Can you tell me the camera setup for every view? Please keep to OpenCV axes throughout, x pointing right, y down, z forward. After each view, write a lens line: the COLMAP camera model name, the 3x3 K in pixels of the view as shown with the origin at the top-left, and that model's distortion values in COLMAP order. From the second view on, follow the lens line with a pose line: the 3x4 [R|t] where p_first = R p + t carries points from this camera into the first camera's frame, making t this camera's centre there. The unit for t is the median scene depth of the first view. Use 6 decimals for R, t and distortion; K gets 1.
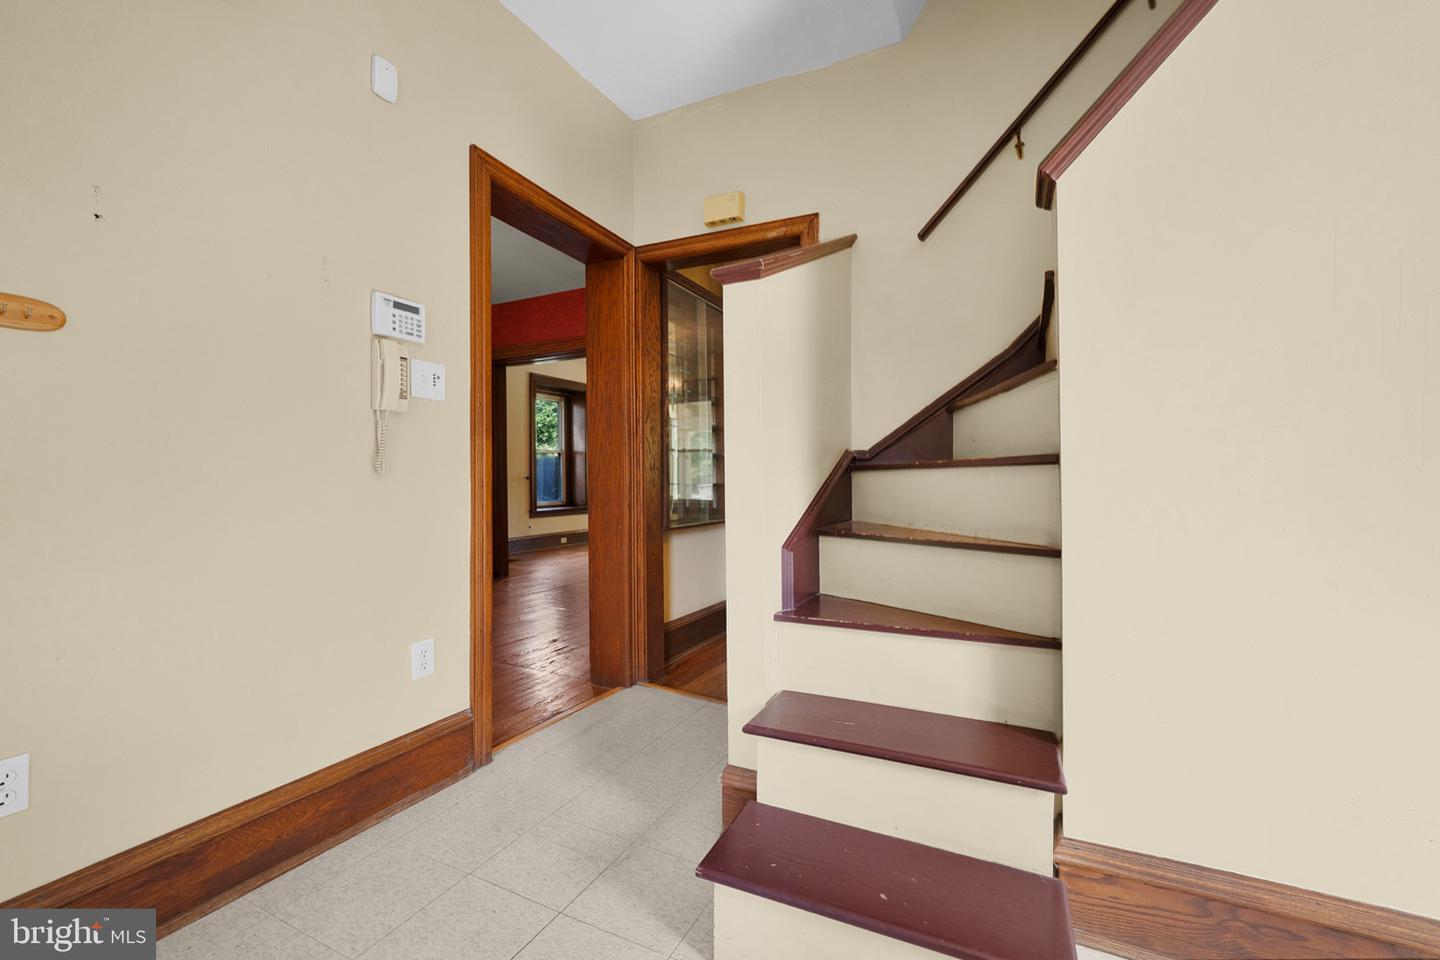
lens RADIAL K [[575.3, 0, 736.1], [0, 575.3, 480.8], [0, 0, 1]] dist [-0.004166, -0.000078]
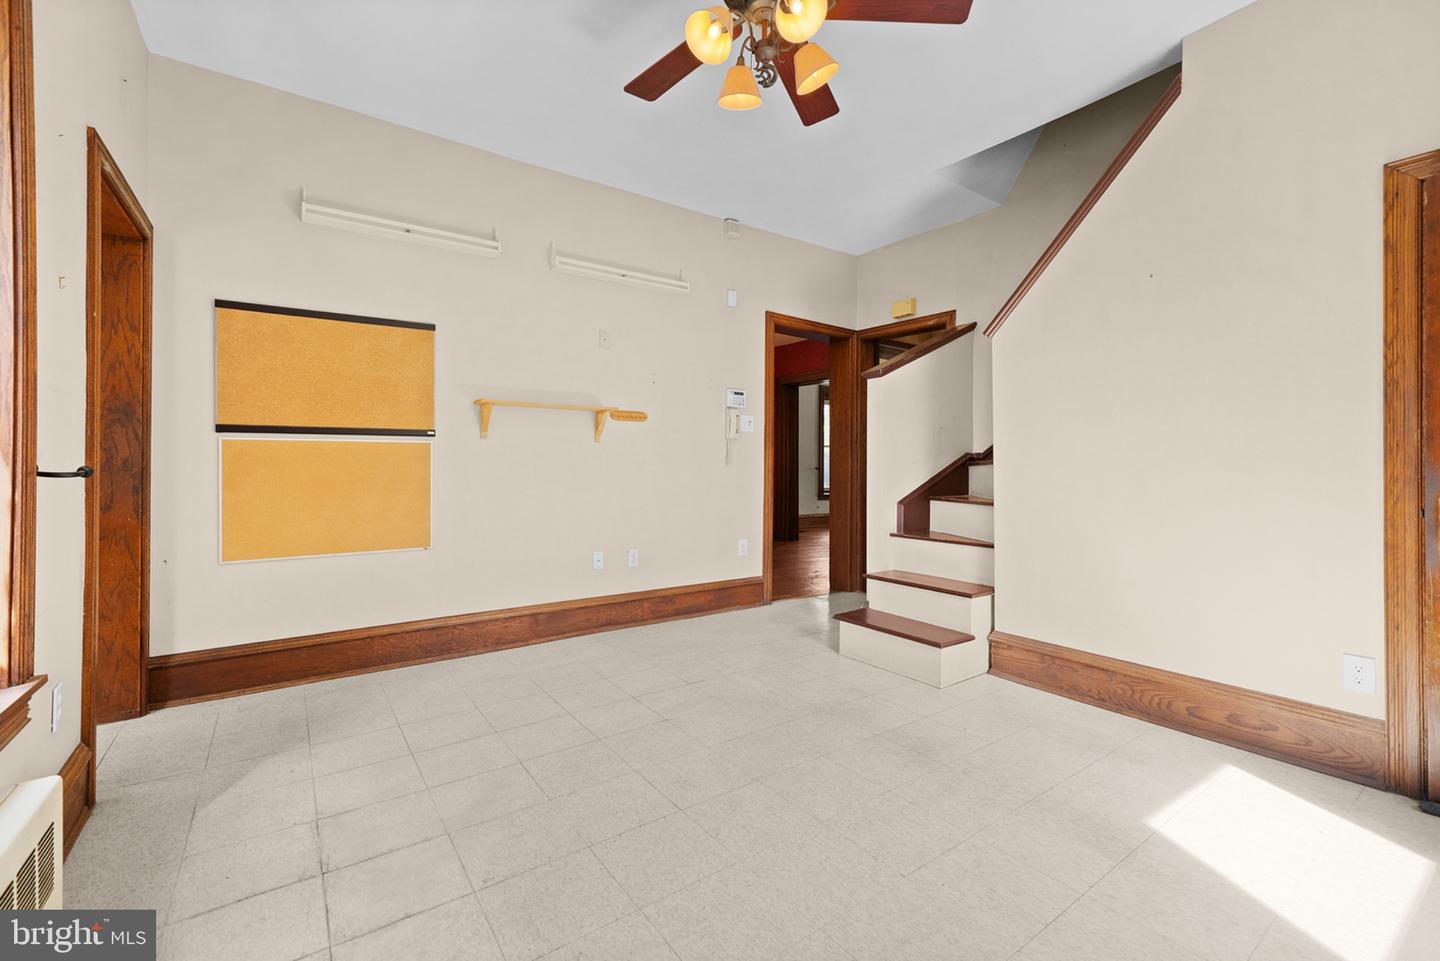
lens RADIAL K [[629.8, 0, 741.3], [0, 629.8, 472.0], [0, 0, 1]] dist [-0.000234, -0.000086]
pose [[0.876218, 0.011756, -0.481771, 0.549804], [-0.012394, 0.999921, 0.001858, 0.007854], [0.481755, 0.004343, 0.876295, -1.012954]]
